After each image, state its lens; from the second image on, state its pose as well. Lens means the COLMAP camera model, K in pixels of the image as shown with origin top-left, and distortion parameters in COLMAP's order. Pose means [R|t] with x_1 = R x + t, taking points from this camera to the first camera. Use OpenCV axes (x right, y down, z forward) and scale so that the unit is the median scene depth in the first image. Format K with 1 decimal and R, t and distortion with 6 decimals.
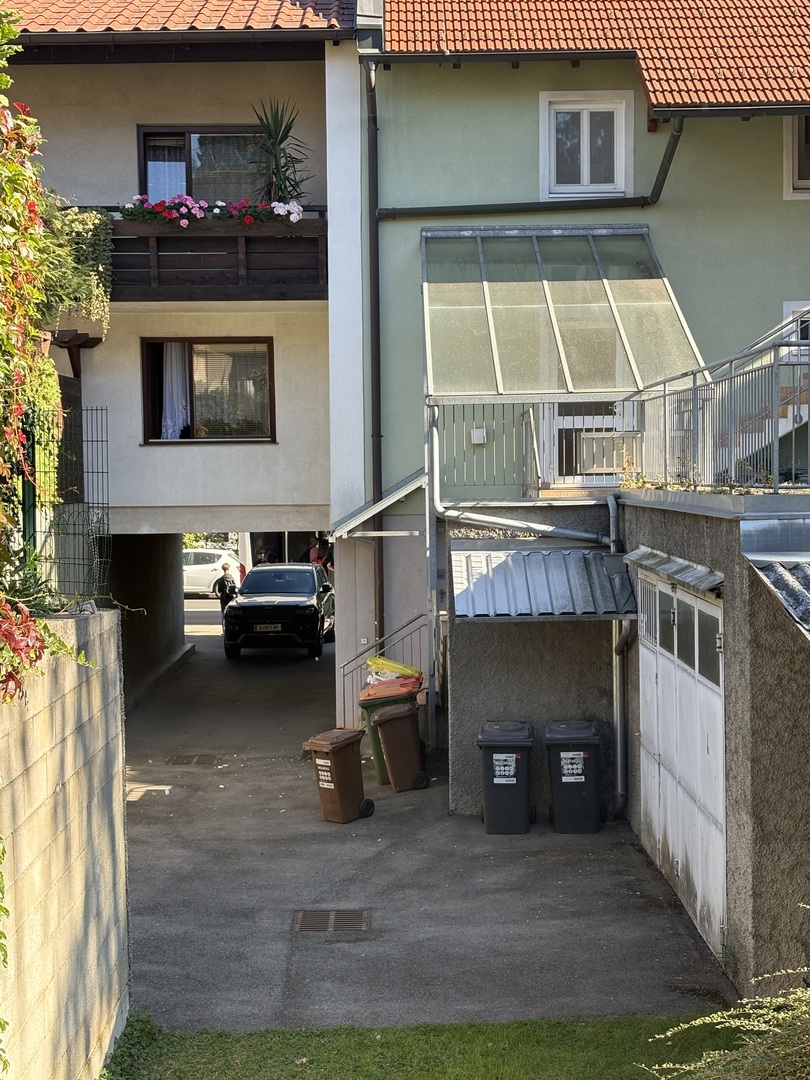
lens RADIAL K [[1669.9, 0, 423.1], [0, 1669.9, 555.6], [0, 0, 1]] dist [0.236160, -0.904009]
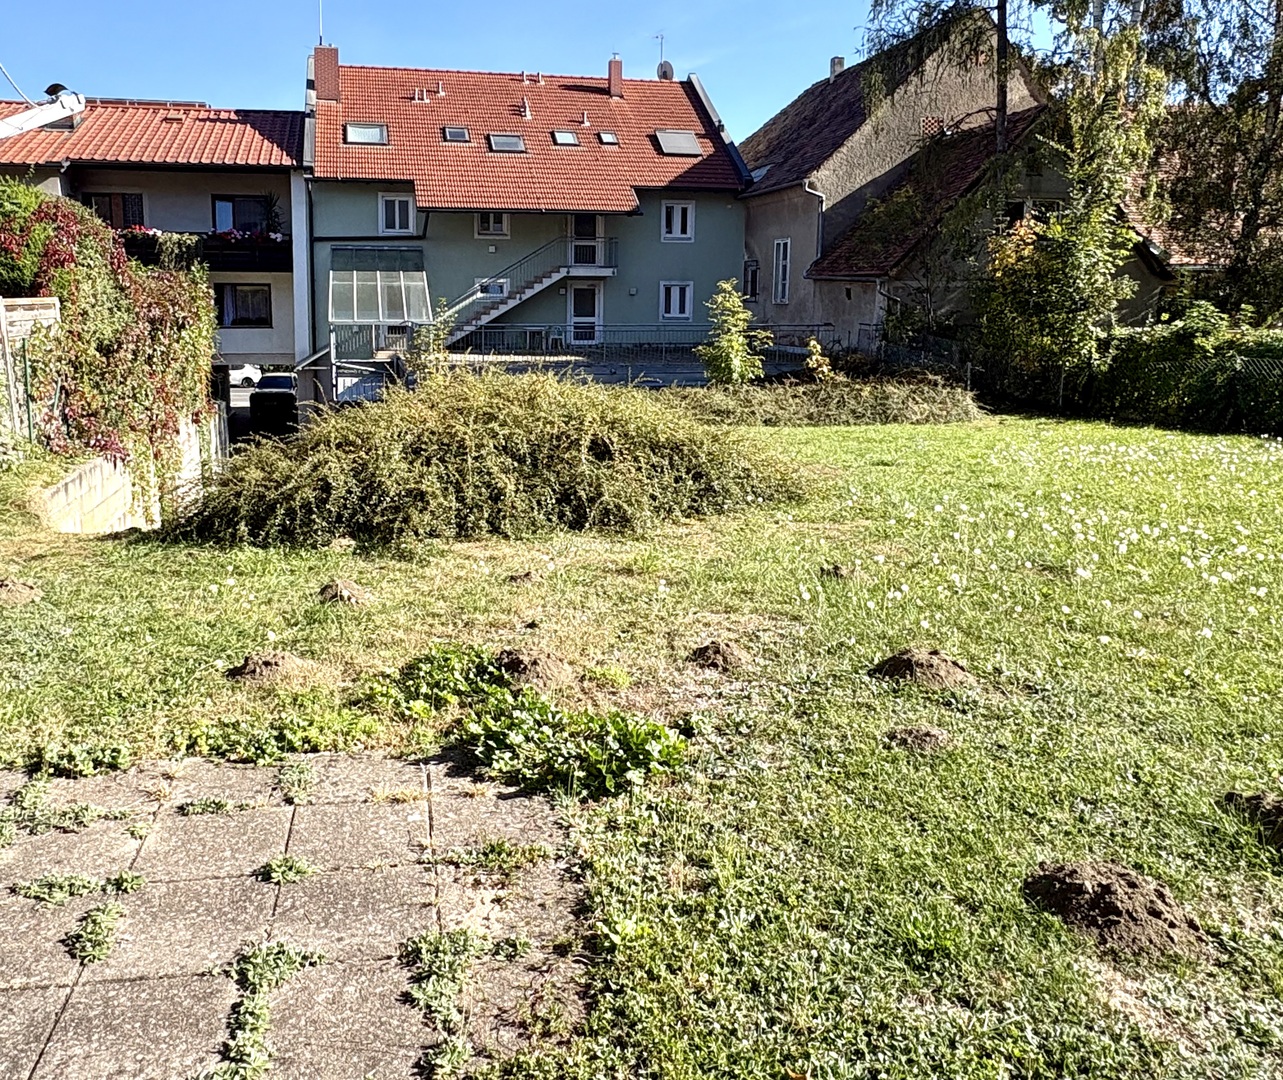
lens RADIAL K [[1024.7, 0, 553.1], [0, 1024.7, 471.0], [0, 0, 1]] dist [-0.007639, -0.000242]
pose [[0.985009, -0.009280, 0.172255, 0.062671], [-0.010210, 0.993665, 0.111919, -0.036763], [-0.172203, -0.112000, 0.978674, -0.624731]]
